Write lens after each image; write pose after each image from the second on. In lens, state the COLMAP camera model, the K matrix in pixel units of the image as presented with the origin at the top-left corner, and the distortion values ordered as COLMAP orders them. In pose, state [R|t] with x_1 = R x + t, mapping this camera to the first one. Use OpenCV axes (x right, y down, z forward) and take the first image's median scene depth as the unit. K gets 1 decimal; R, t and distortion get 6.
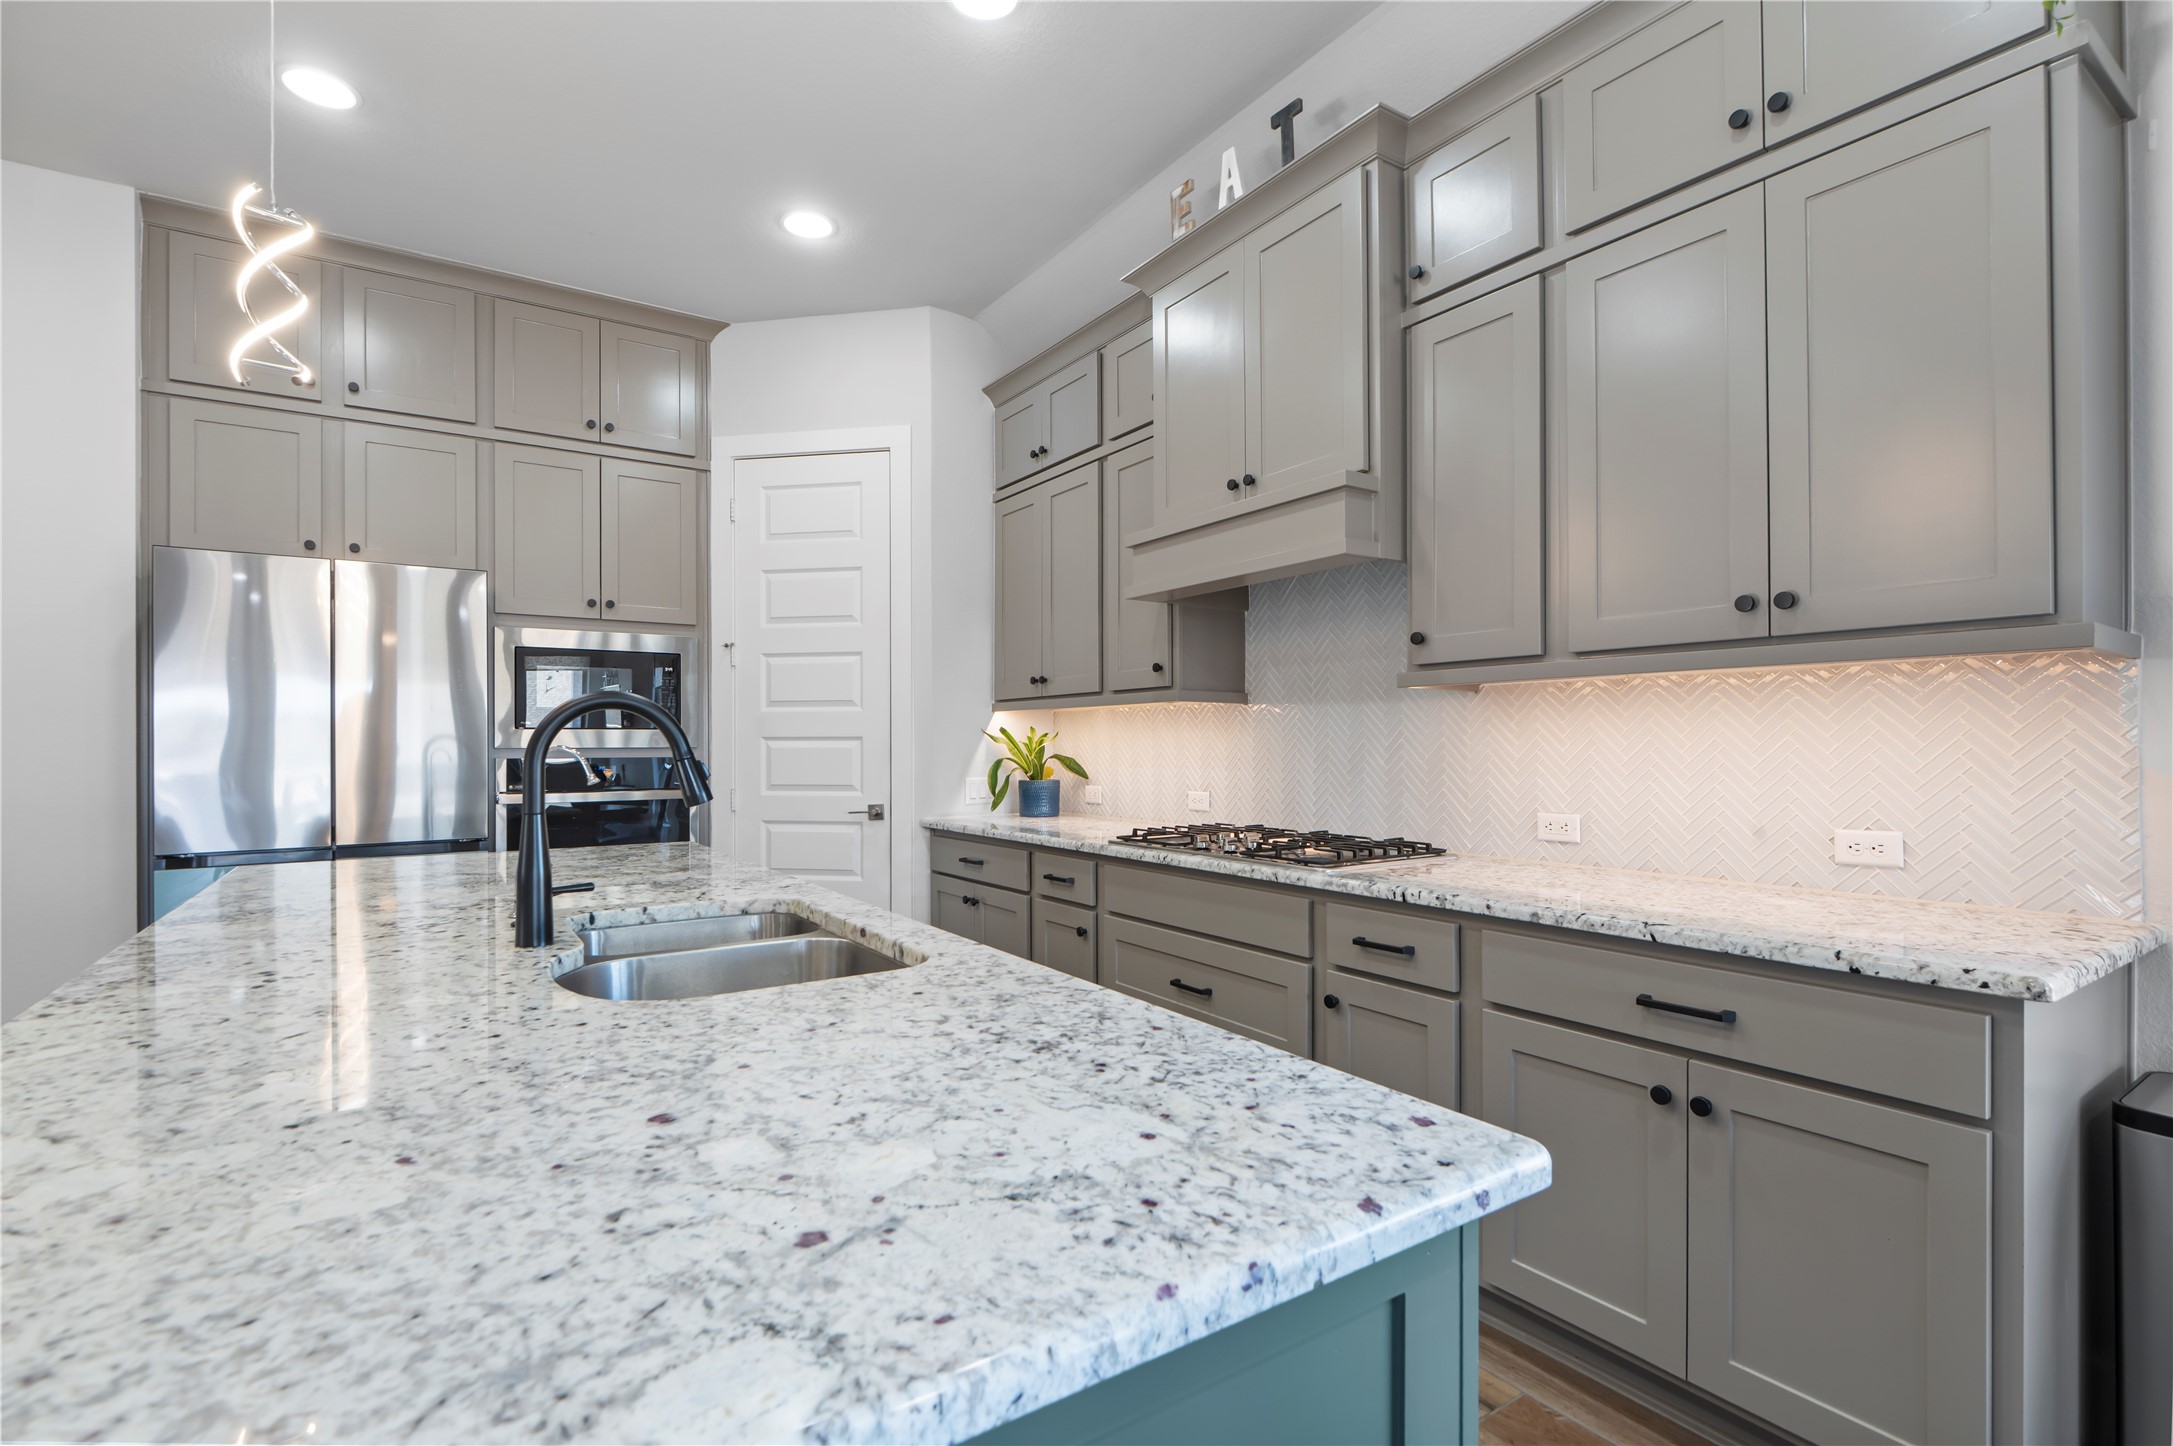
lens RADIAL K [[1001.7, 0, 1086.5], [0, 1001.7, 723.0], [0, 0, 1]] dist [0.002800, 0.000234]
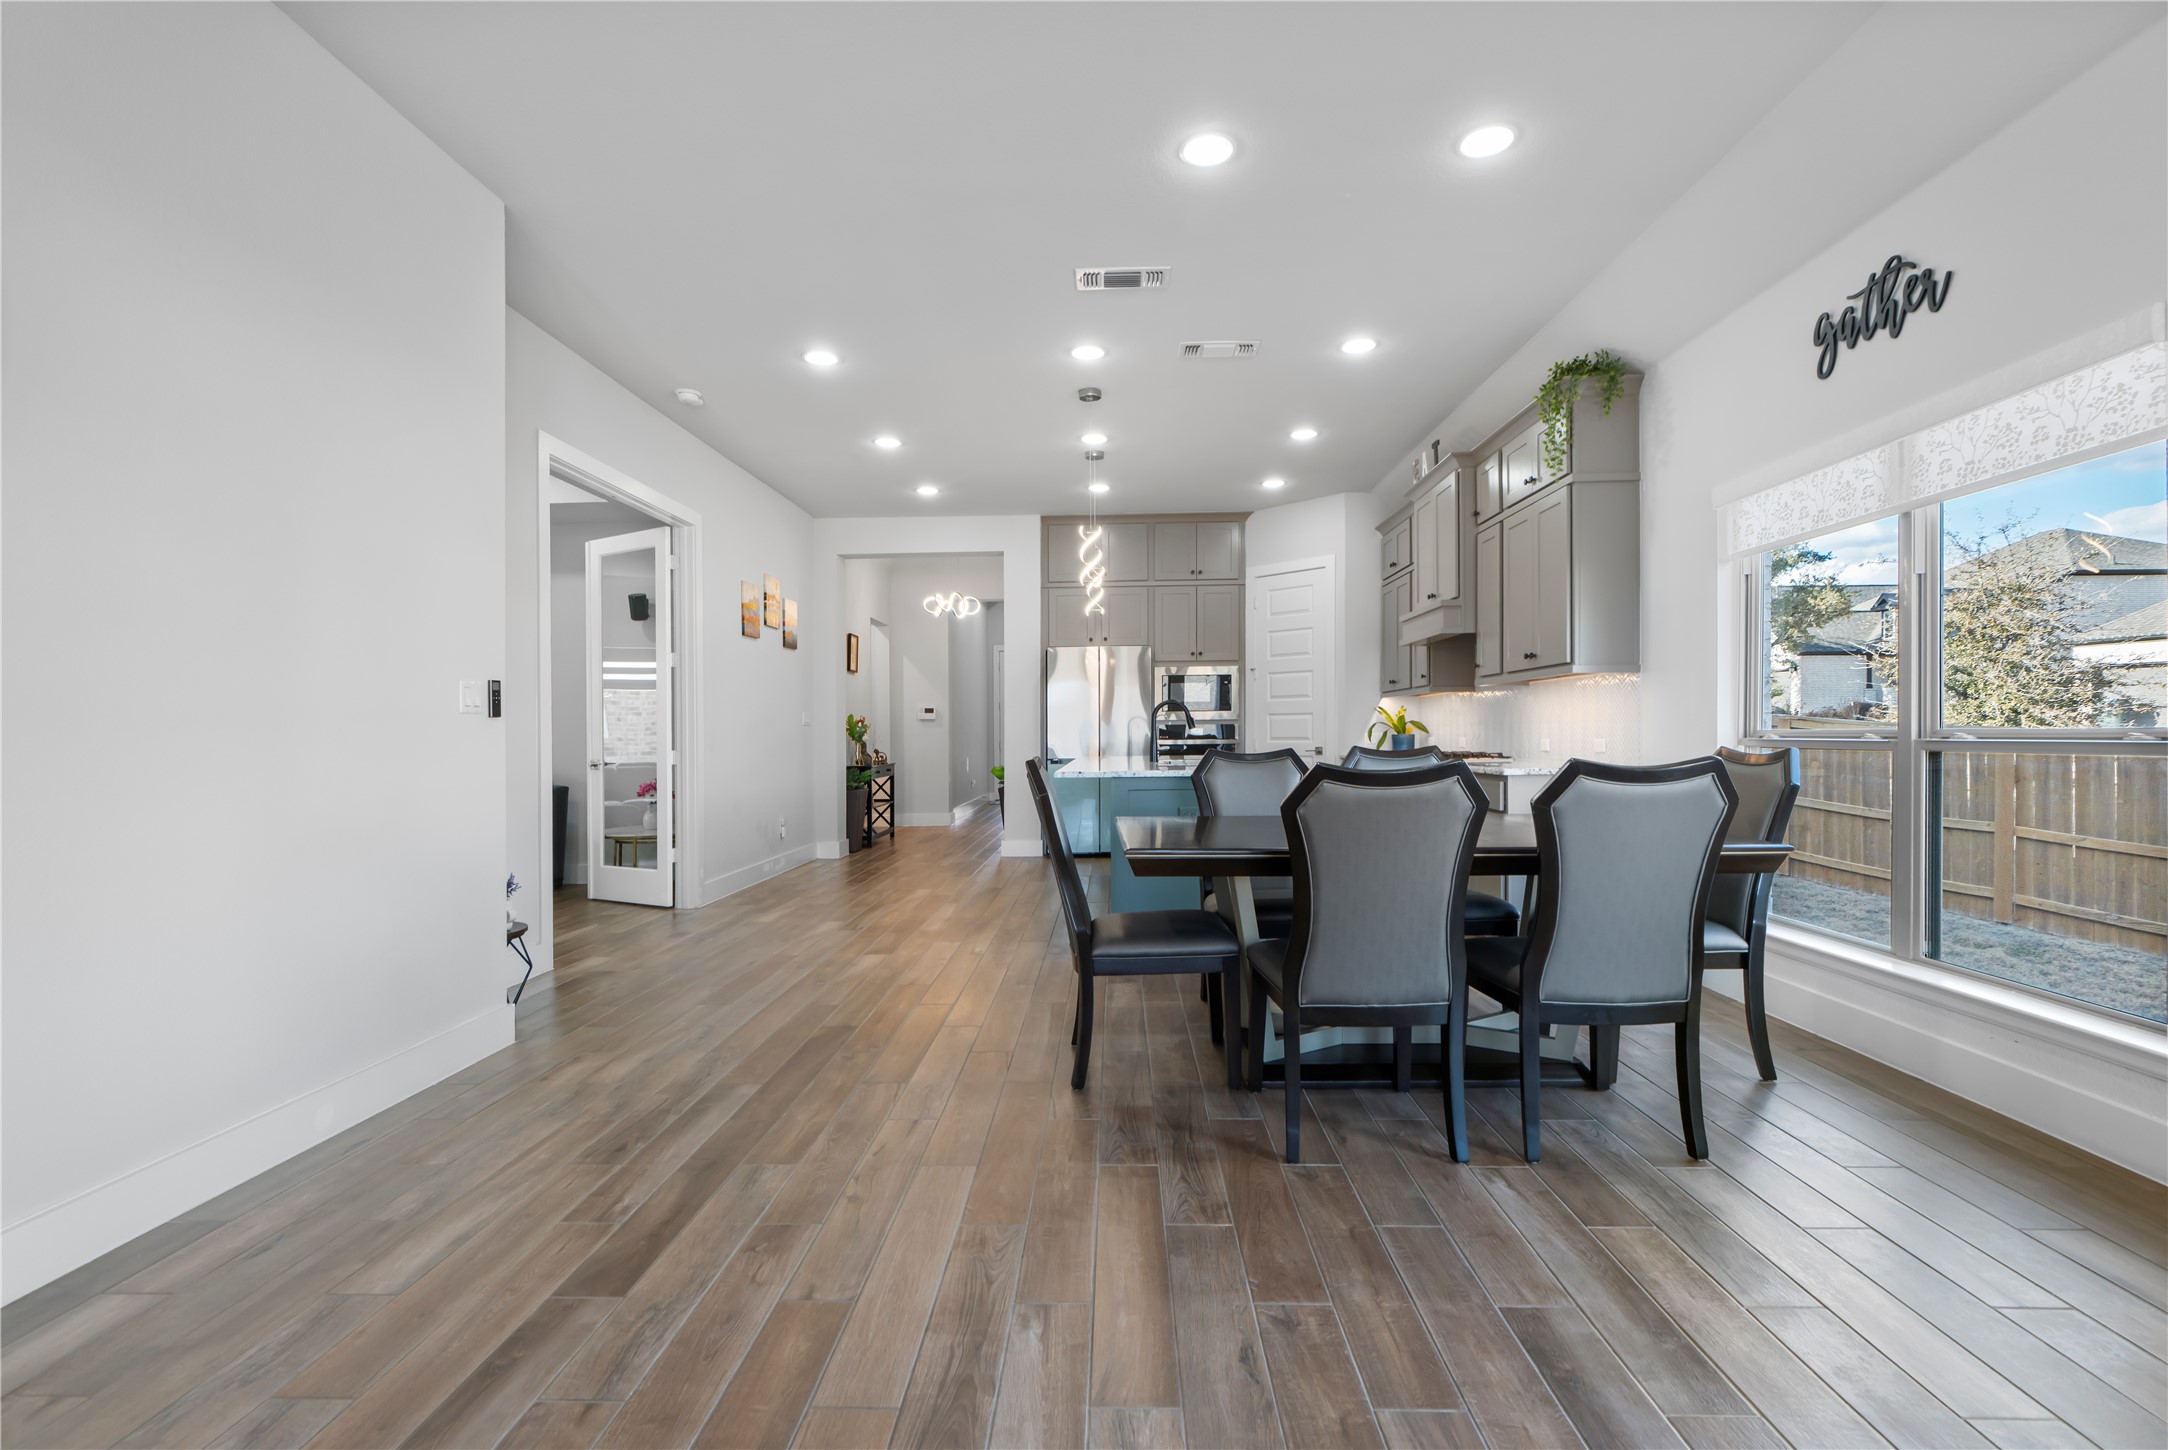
lens RADIAL K [[1003.1, 0, 1087.8], [0, 1003.1, 730.9], [0, 0, 1]] dist [-0.007244, -0.000563]
pose [[0.815282, -0.004795, -0.579045, 0.572536], [0.016110, 0.999766, 0.014404, 0.013668], [0.578840, -0.021071, 0.815169, -0.903223]]
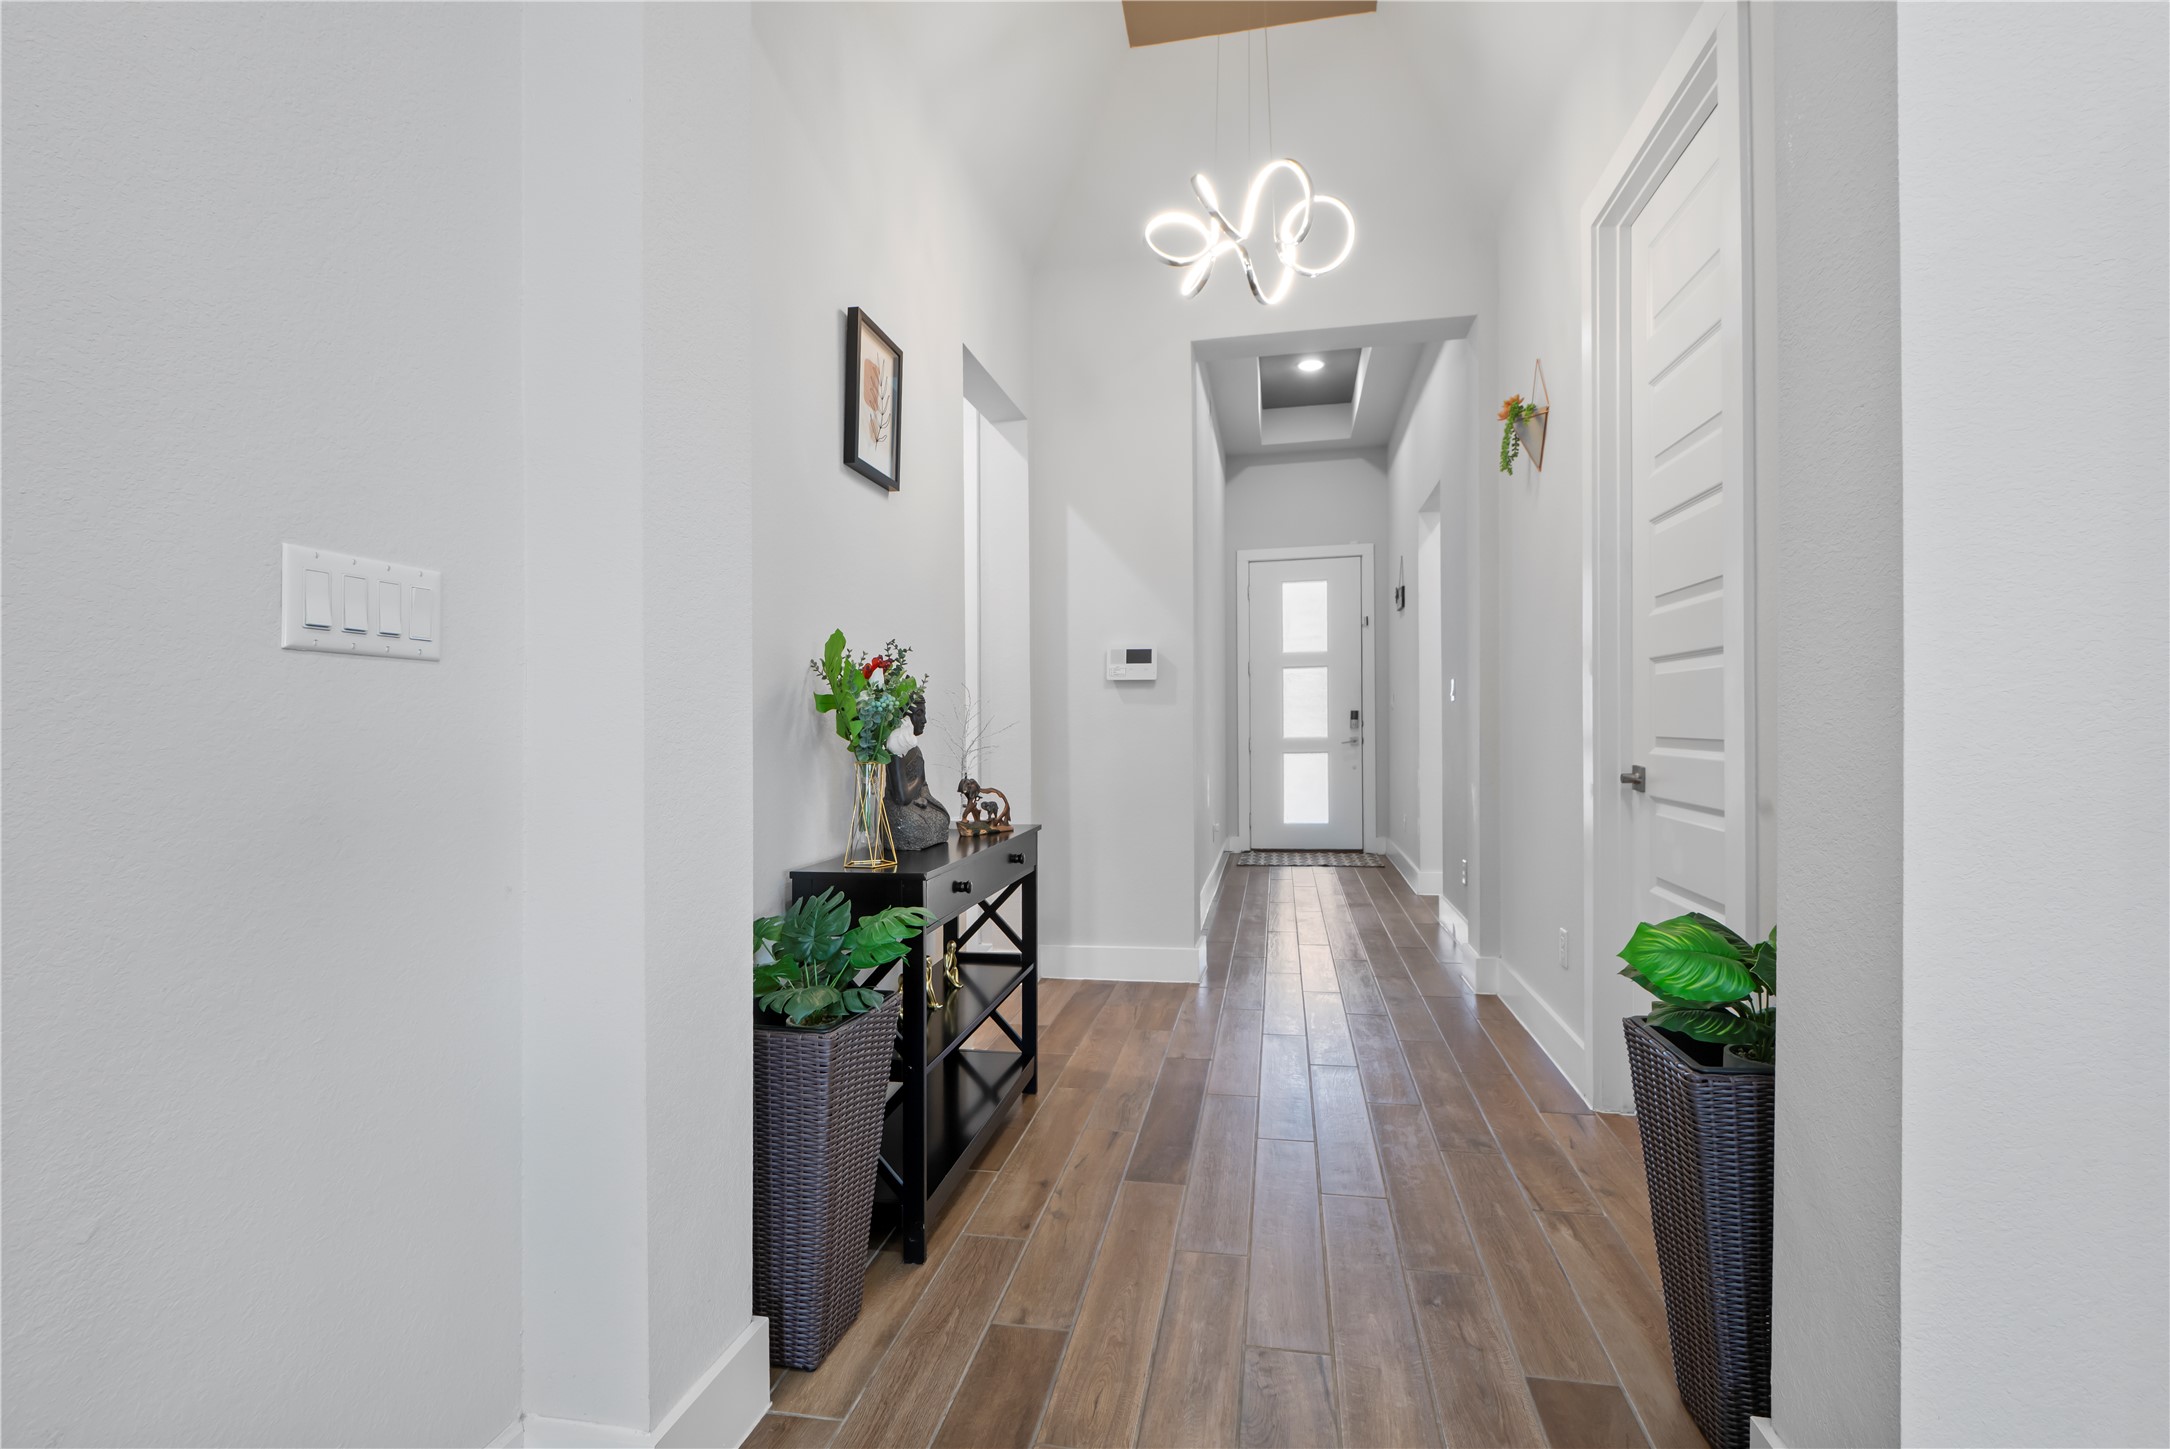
lens RADIAL K [[1004.4, 0, 1082.3], [0, 1004.4, 713.1], [0, 0, 1]] dist [-0.001639, -0.000729]
pose [[0.712484, -0.005835, -0.701664, -0.792607], [0.013748, 0.999890, 0.005645, 0.040034], [0.701554, -0.013668, 0.712485, 0.414872]]
